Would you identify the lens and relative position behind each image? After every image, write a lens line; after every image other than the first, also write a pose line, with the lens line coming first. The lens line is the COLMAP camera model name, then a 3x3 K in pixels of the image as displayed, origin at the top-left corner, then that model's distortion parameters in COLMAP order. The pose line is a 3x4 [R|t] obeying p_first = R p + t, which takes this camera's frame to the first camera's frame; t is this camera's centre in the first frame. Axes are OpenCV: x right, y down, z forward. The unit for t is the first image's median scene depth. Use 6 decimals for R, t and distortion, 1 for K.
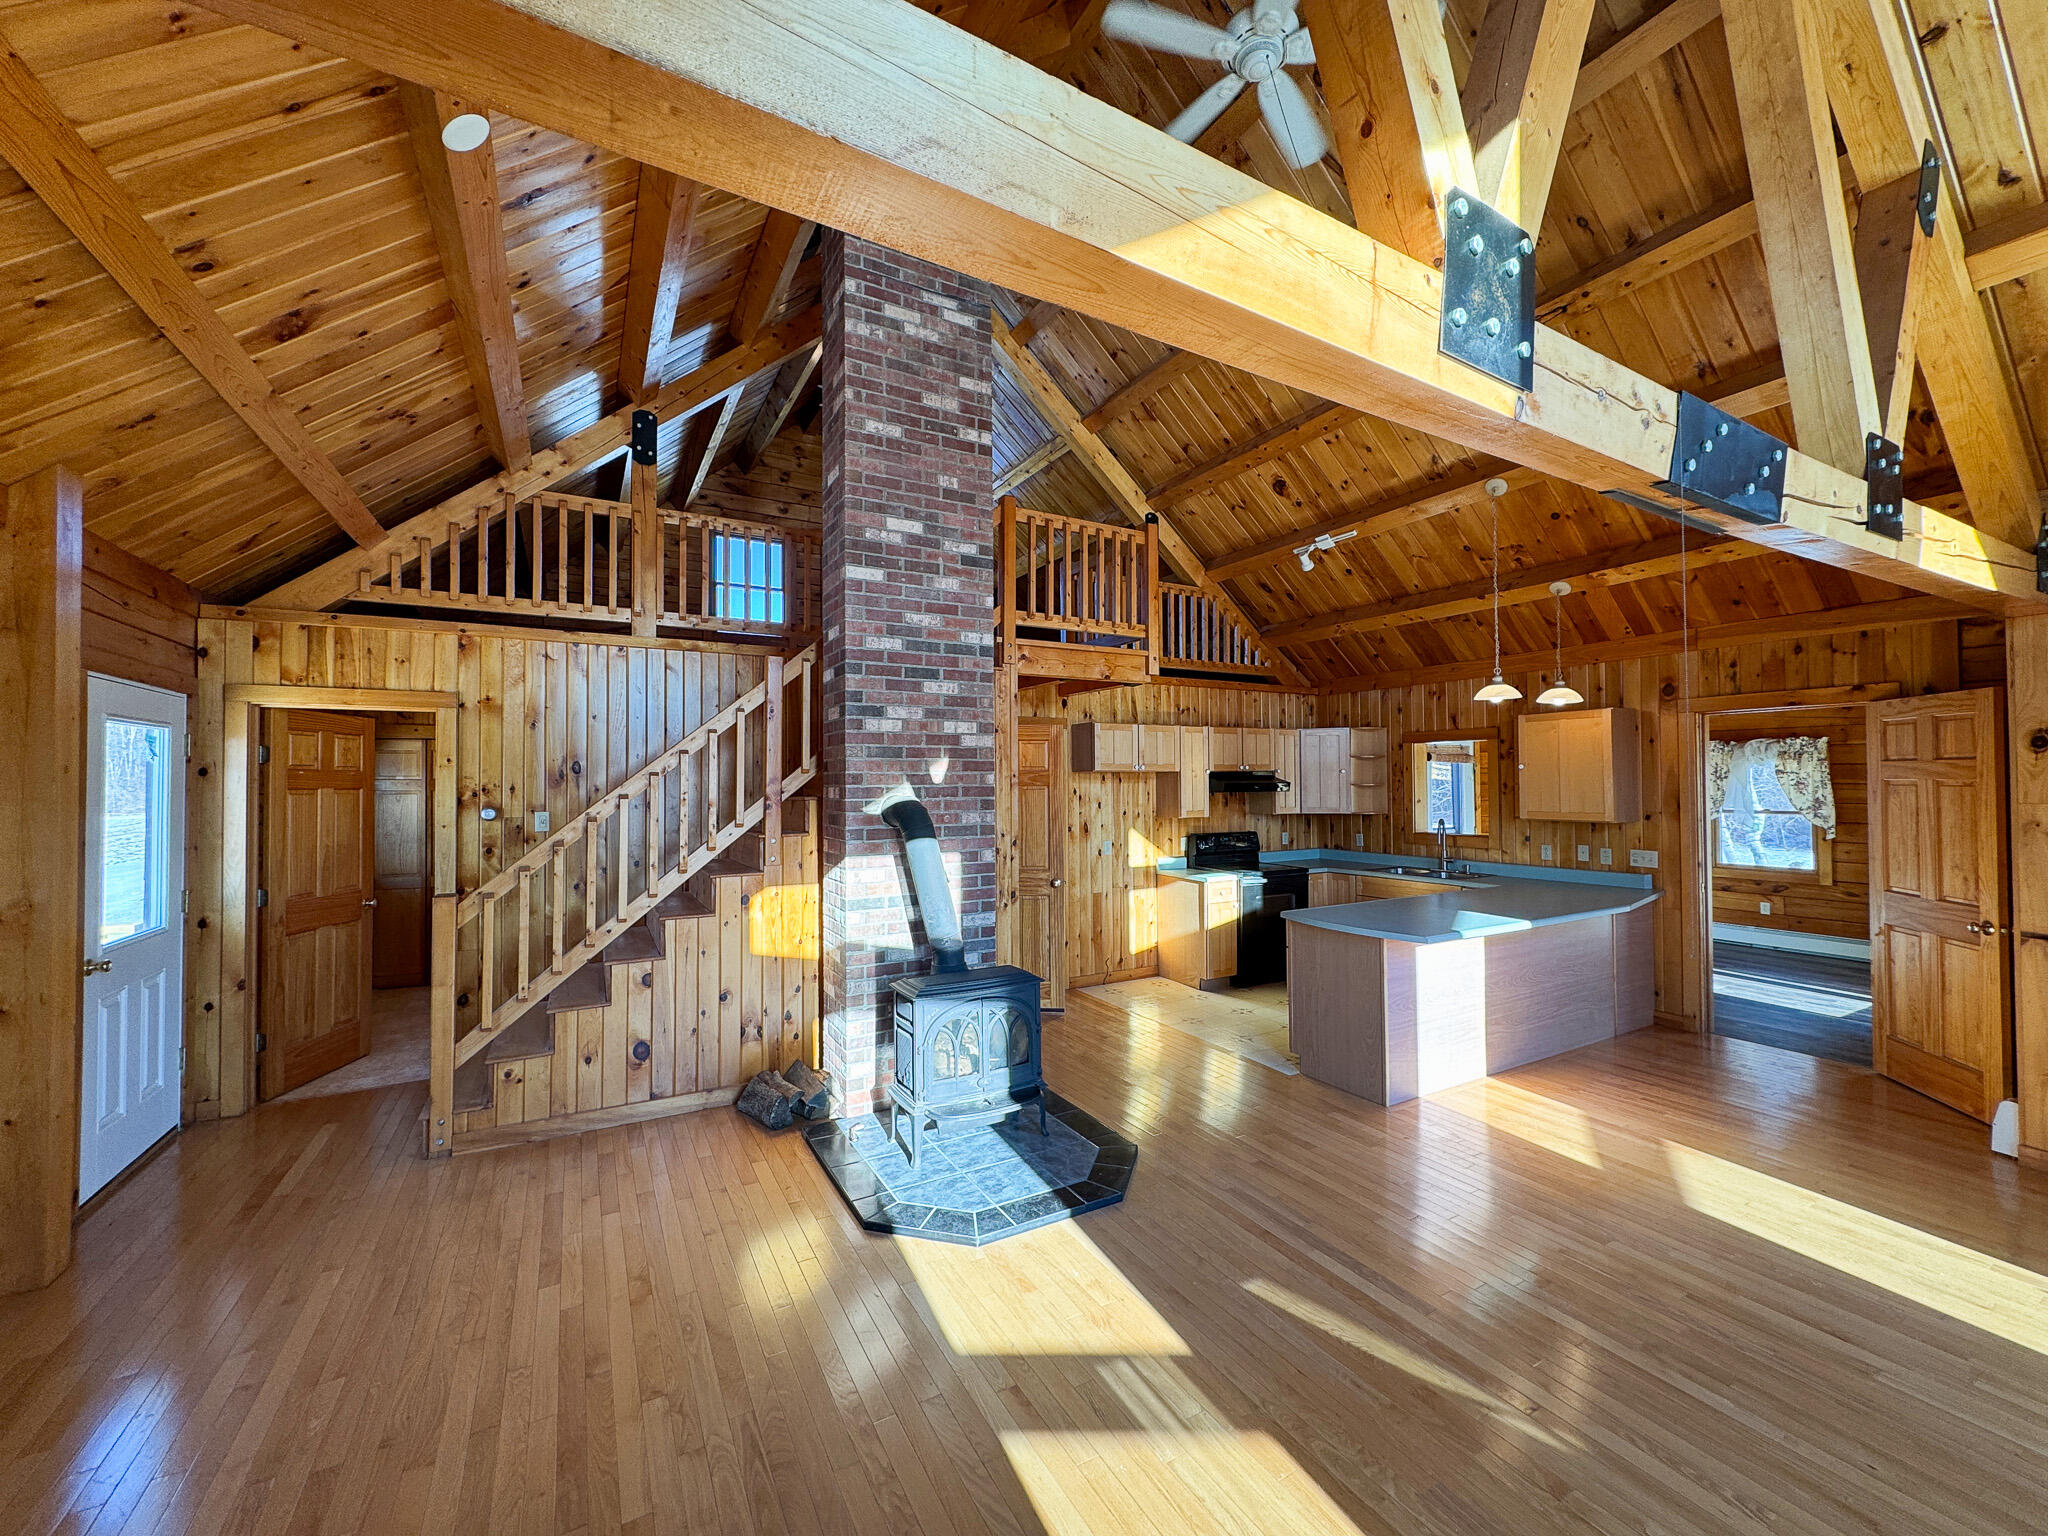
lens RADIAL K [[818.9, 0, 1036.6], [0, 818.9, 767.7], [0, 0, 1]] dist [-0.001978, 0.000037]
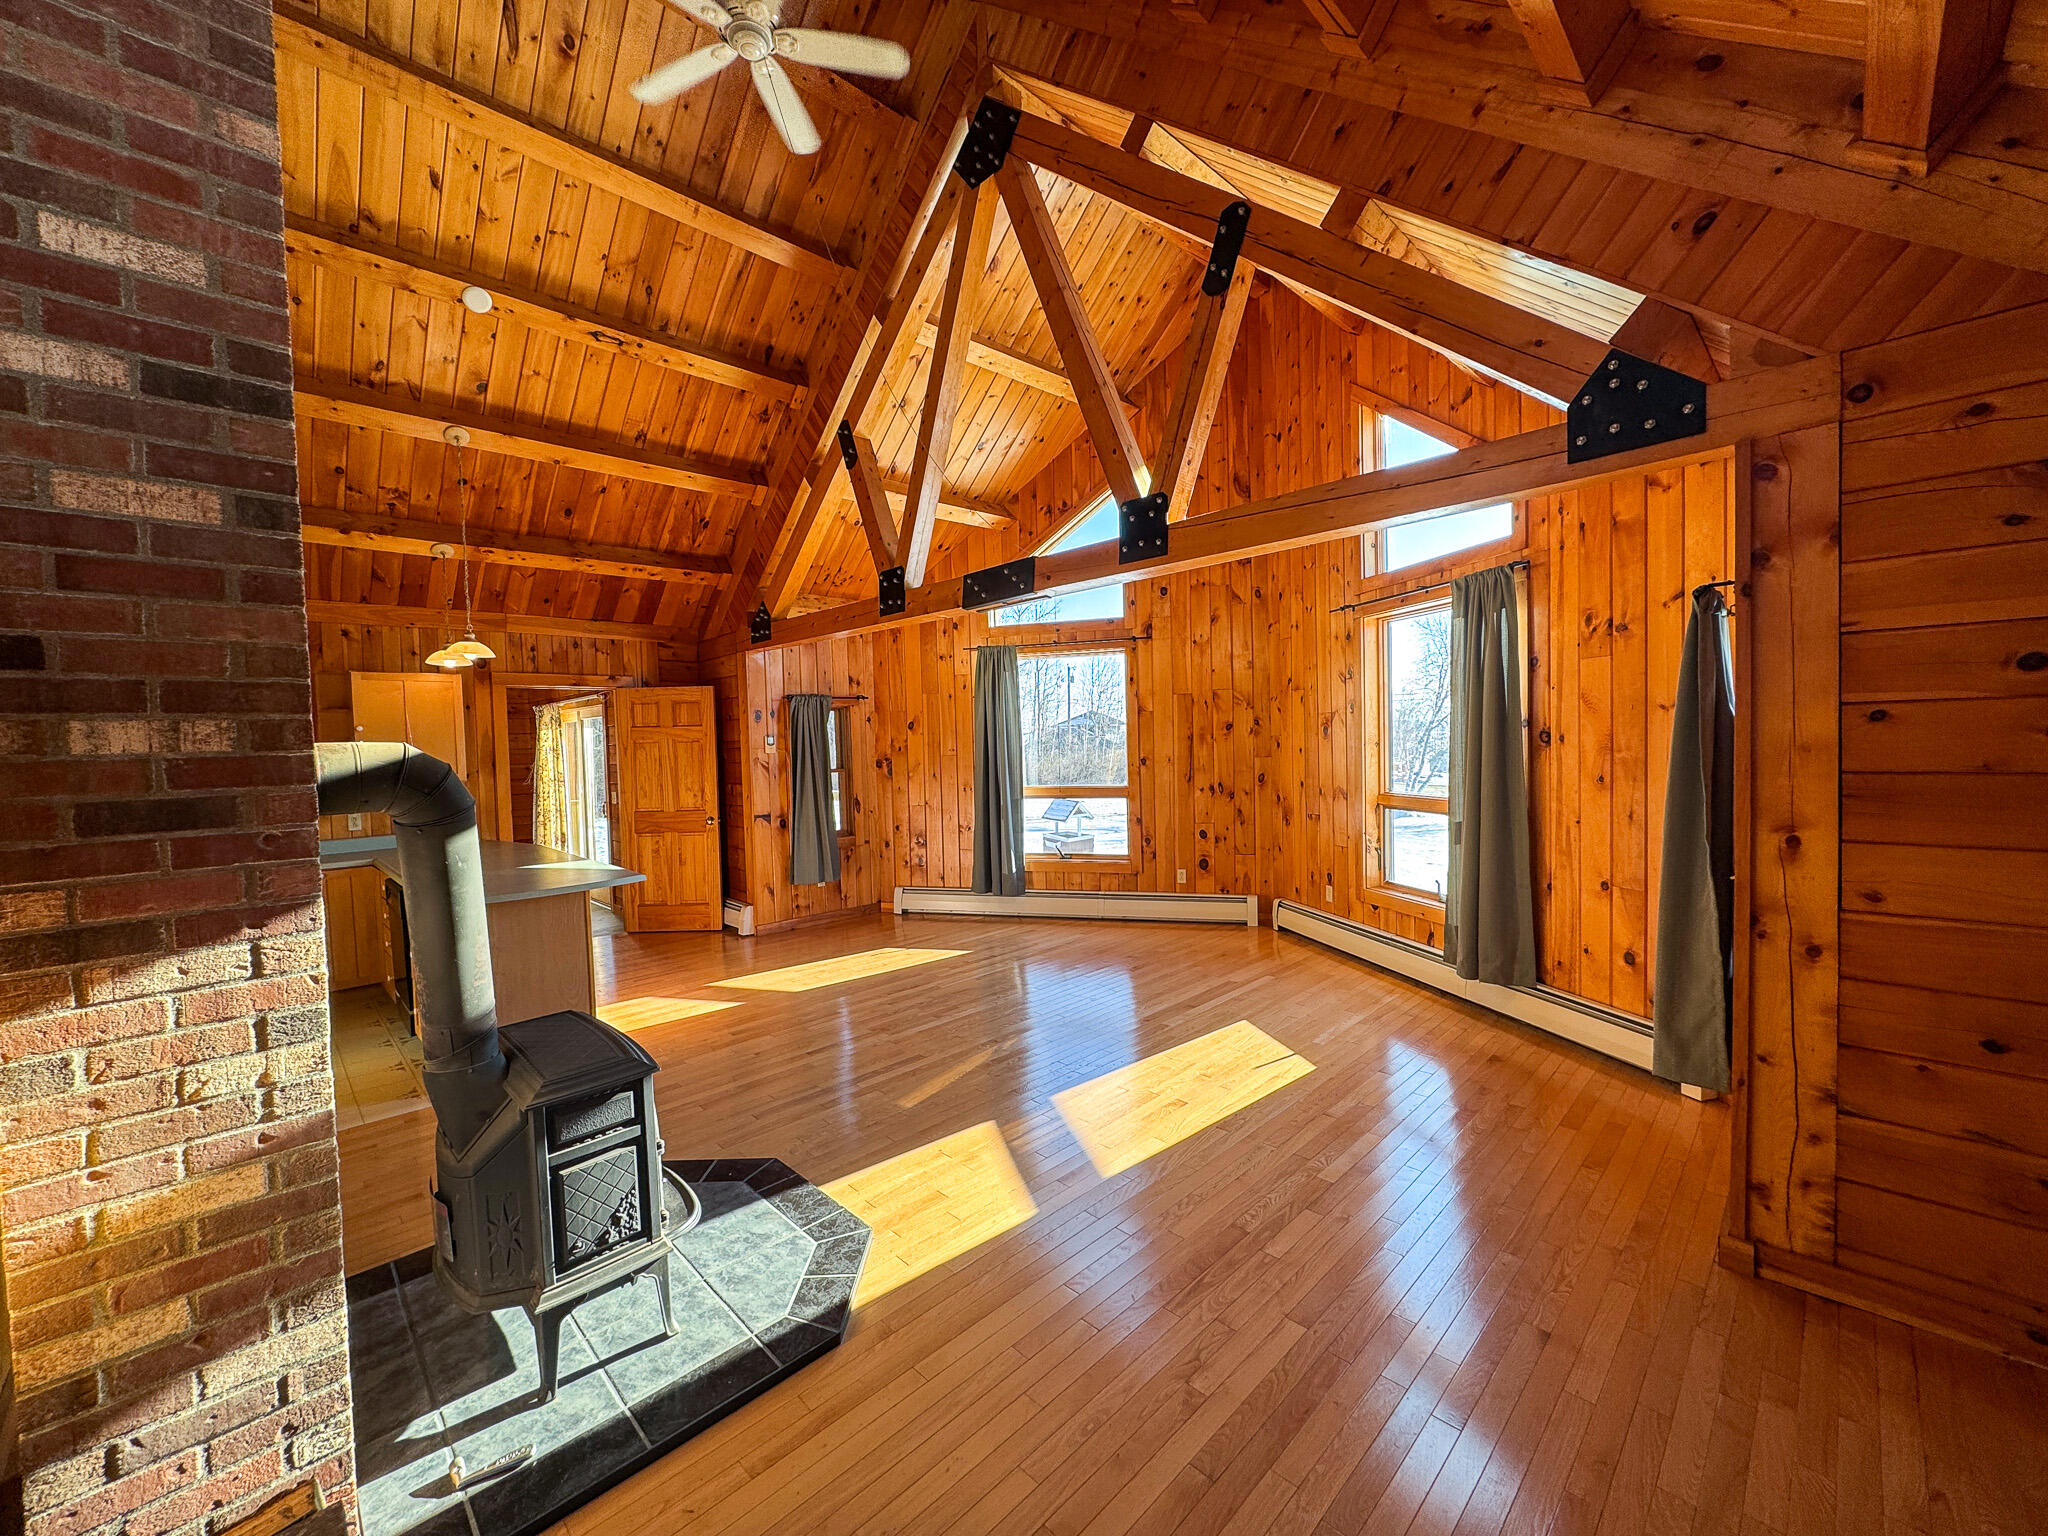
lens RADIAL K [[805.2, 0, 1020.1], [0, 805.2, 766.3], [0, 0, 1]] dist [0.000523, 0.000239]
pose [[-0.250153, -0.021568, 0.967966, -0.420788], [0.010819, 0.999627, 0.025069, 0.023963], [-0.968146, 0.016744, -0.249827, 0.468504]]
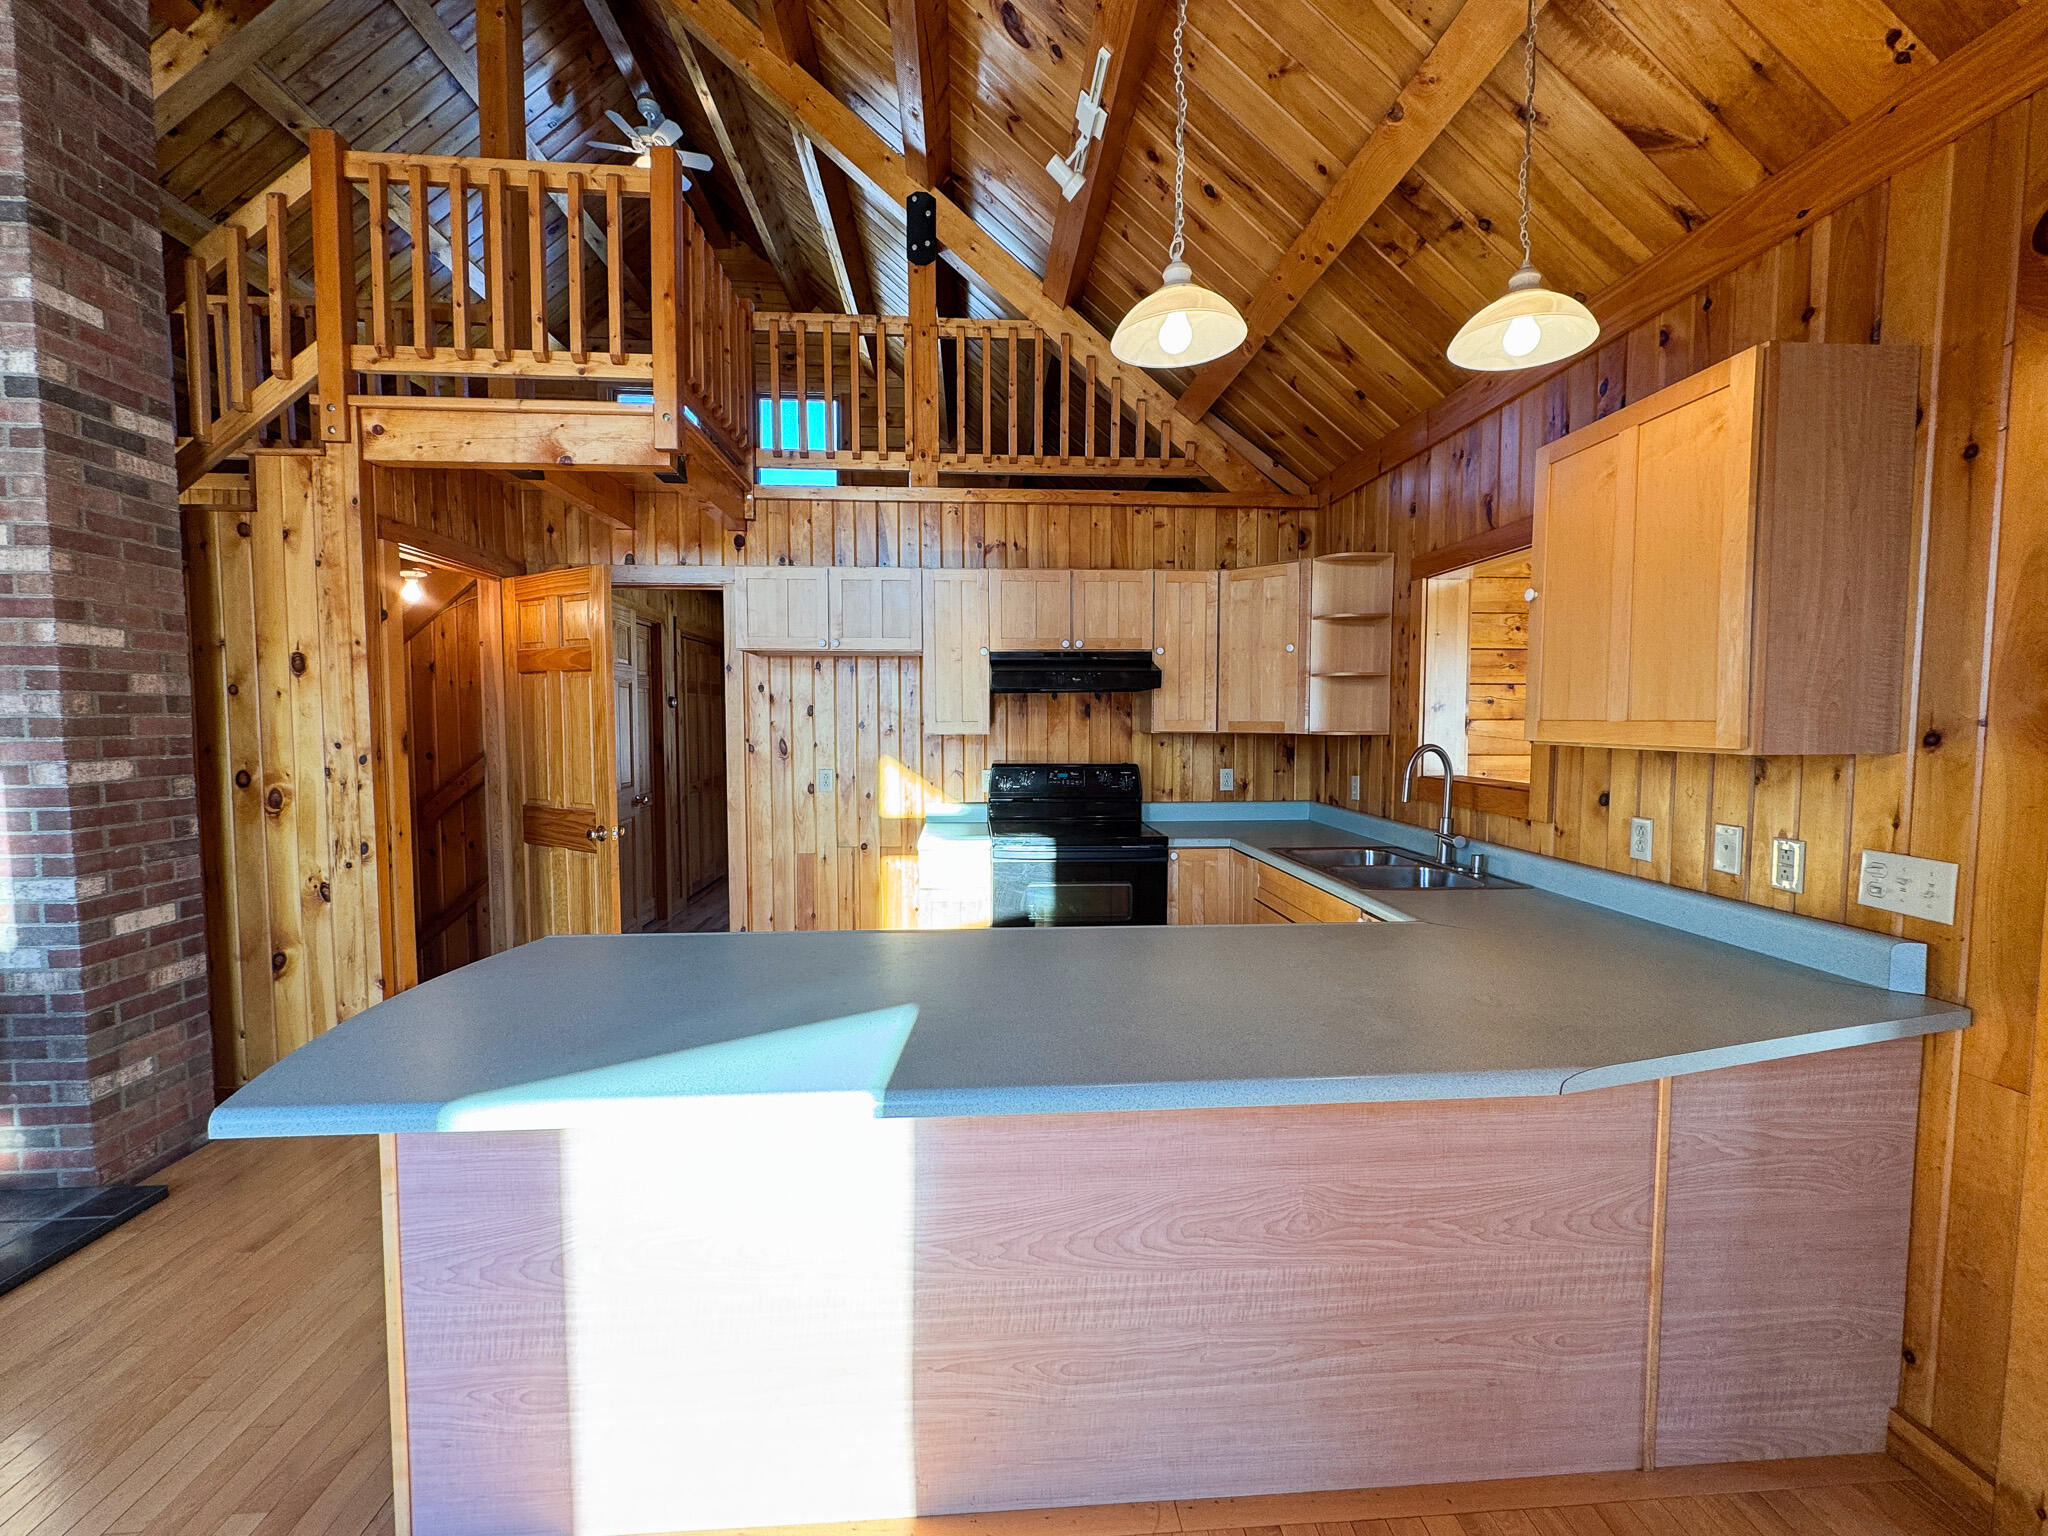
lens RADIAL K [[818.9, 0, 1040.1], [0, 818.9, 771.6], [0, 0, 1]] dist [-0.001978, 0.000037]
pose [[0.904304, 0.033738, -0.425553, 0.506592], [0.002441, 0.996447, 0.084187, 0.040738], [0.426882, -0.077169, 0.901009, 0.533527]]
